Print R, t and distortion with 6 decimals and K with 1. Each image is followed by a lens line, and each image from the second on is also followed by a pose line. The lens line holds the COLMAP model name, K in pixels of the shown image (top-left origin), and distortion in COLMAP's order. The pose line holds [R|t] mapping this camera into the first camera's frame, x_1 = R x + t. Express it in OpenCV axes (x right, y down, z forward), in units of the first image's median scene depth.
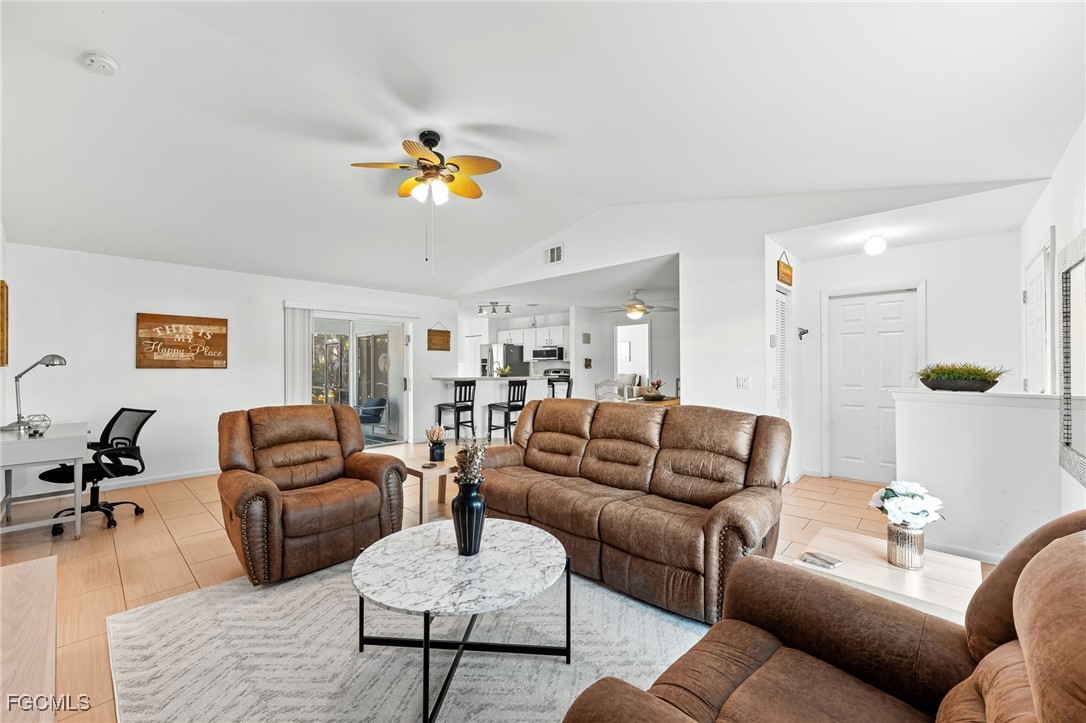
lens RADIAL K [[434.9, 0, 538.8], [0, 434.9, 365.3], [0, 0, 1]] dist [-0.001054, 0.000214]
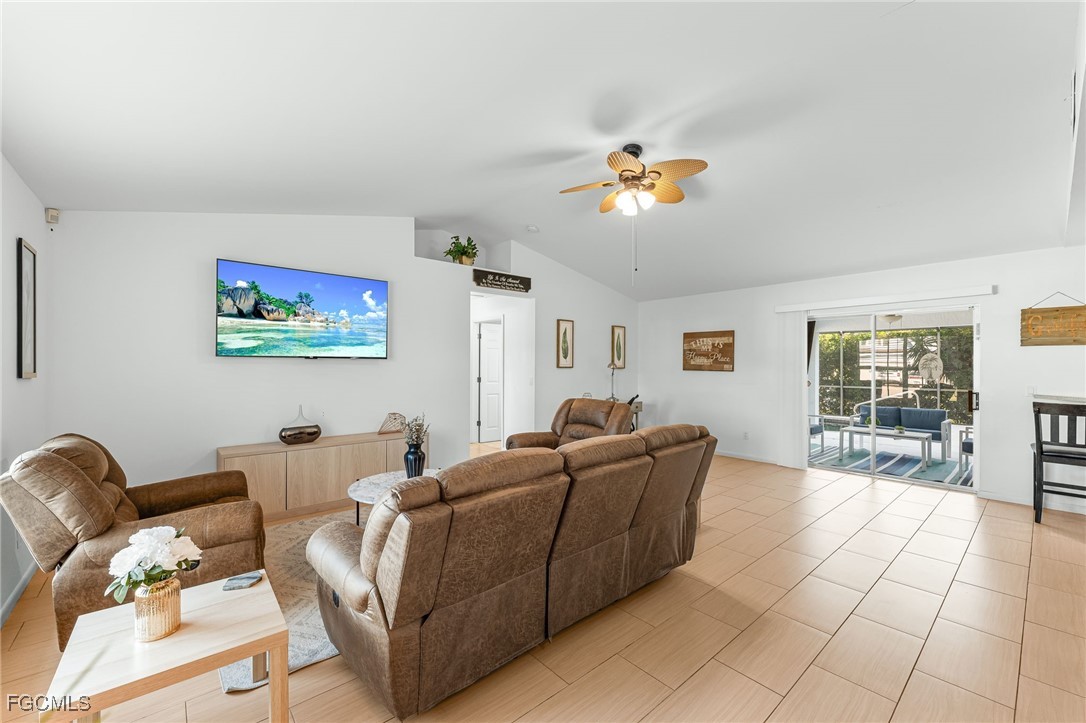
lens RADIAL K [[434.9, 0, 539.7], [0, 434.9, 363.5], [0, 0, 1]] dist [-0.001054, 0.000214]
pose [[-0.098899, 0.001699, -0.995096, 0.336404], [-0.000459, 0.999998, 0.001753, -0.010847], [0.995097, 0.000630, -0.098898, 0.375296]]
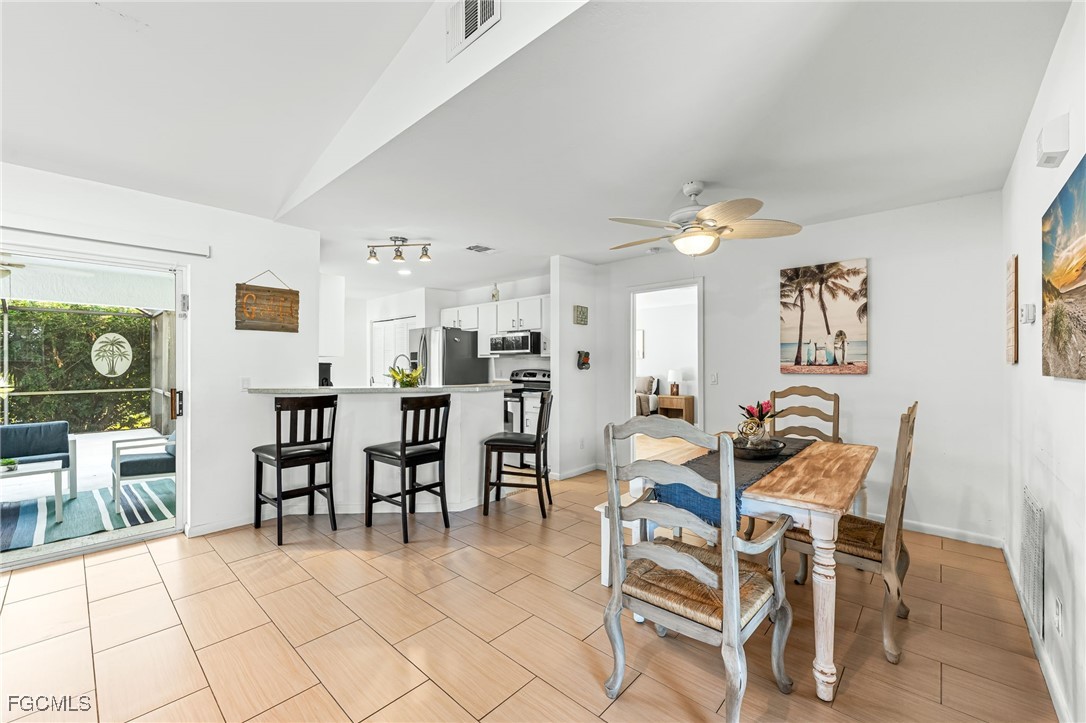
lens RADIAL K [[434.9, 0, 542.6], [0, 434.9, 363.4], [0, 0, 1]] dist [-0.001054, 0.000214]
pose [[0.999781, 0.004264, 0.020506, 0.053210], [-0.004238, 0.999990, -0.001304, 0.000775], [-0.020512, 0.001216, 0.999789, 0.472574]]
